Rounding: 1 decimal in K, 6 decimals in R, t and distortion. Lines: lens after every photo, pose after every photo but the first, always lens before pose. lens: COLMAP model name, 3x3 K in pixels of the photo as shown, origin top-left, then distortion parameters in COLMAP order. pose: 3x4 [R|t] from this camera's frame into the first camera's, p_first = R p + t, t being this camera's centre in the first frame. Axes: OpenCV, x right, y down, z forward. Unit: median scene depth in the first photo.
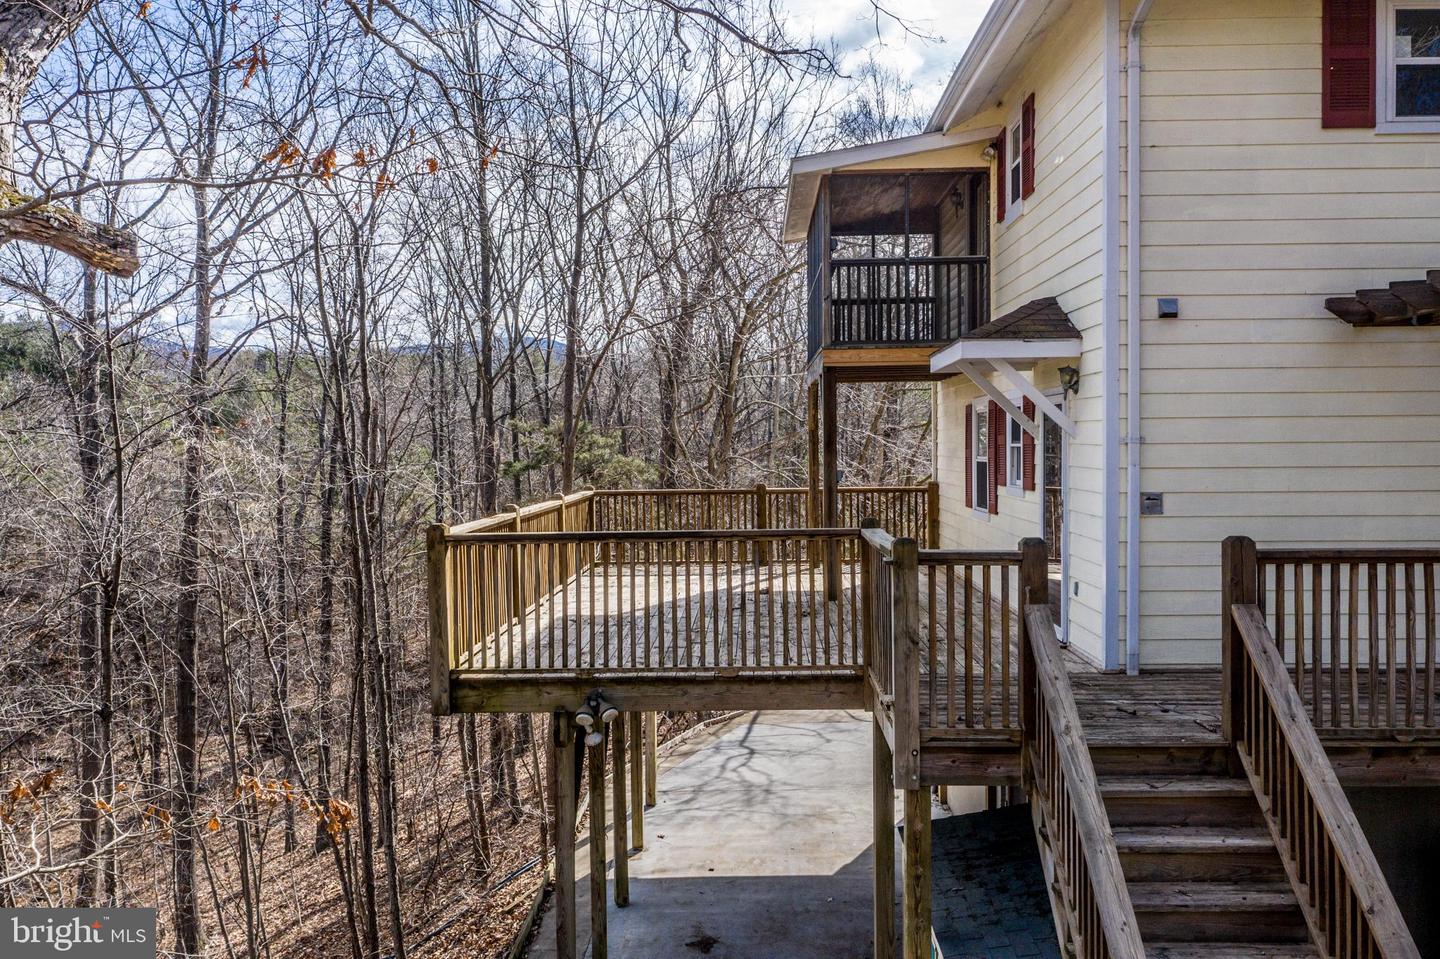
lens RADIAL K [[1150.6, 0, 714.2], [0, 1150.6, 478.7], [0, 0, 1]] dist [0.000118, -0.004382]
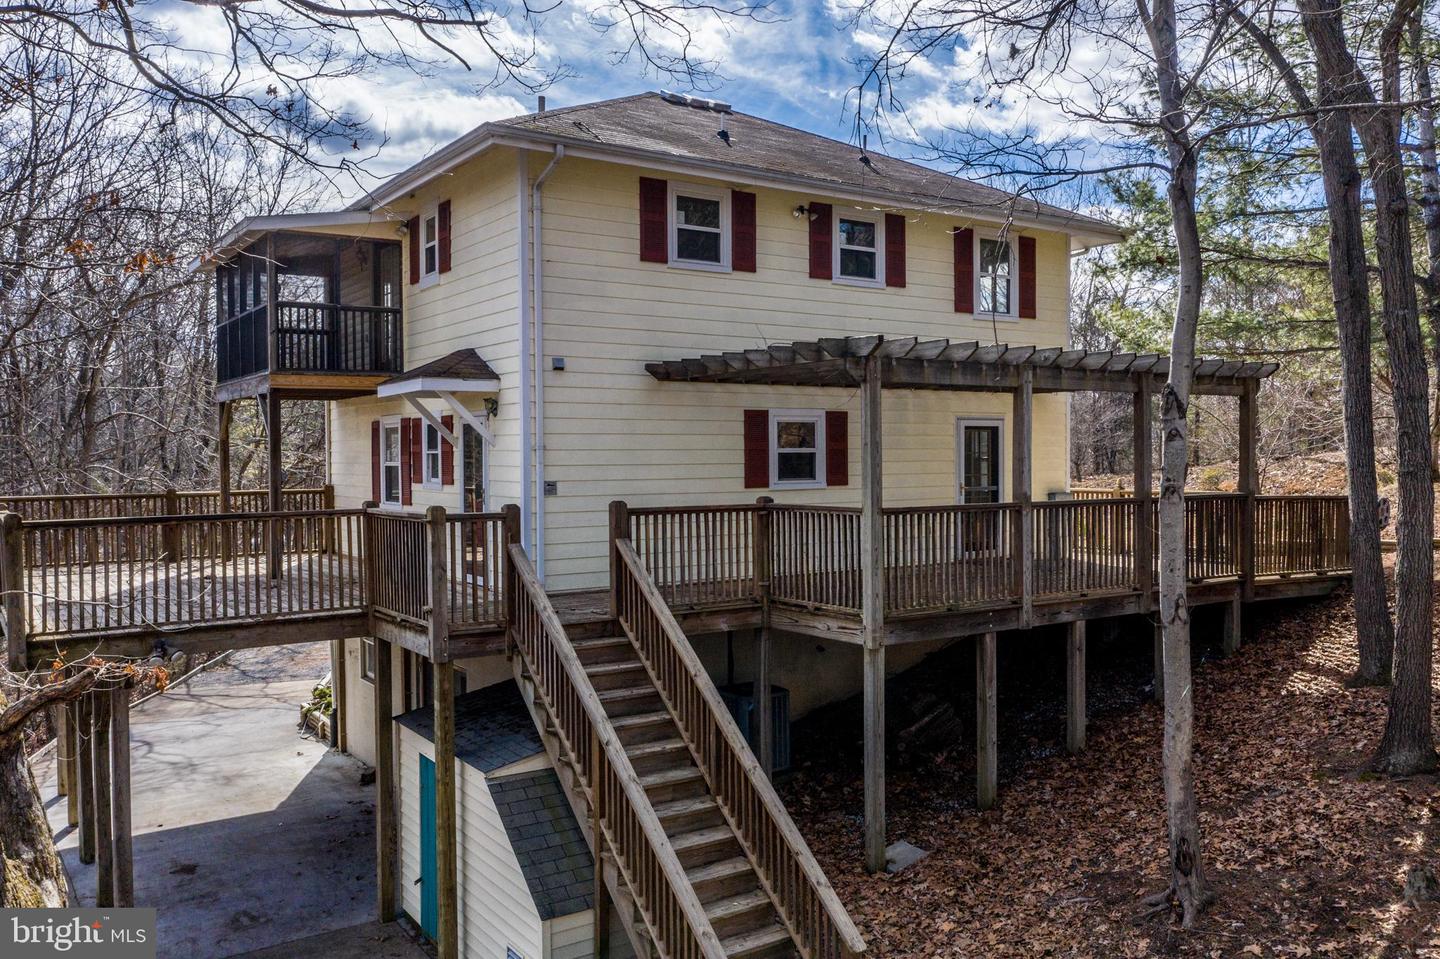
lens RADIAL K [[1151.6, 0, 725.3], [0, 1151.6, 478.9], [0, 0, 1]] dist [-0.003547, -0.002807]
pose [[0.812581, -0.008336, 0.582789, -0.345147], [0.015876, 0.999843, -0.007833, 0.025491], [-0.582633, 0.015617, 0.812586, -0.419533]]
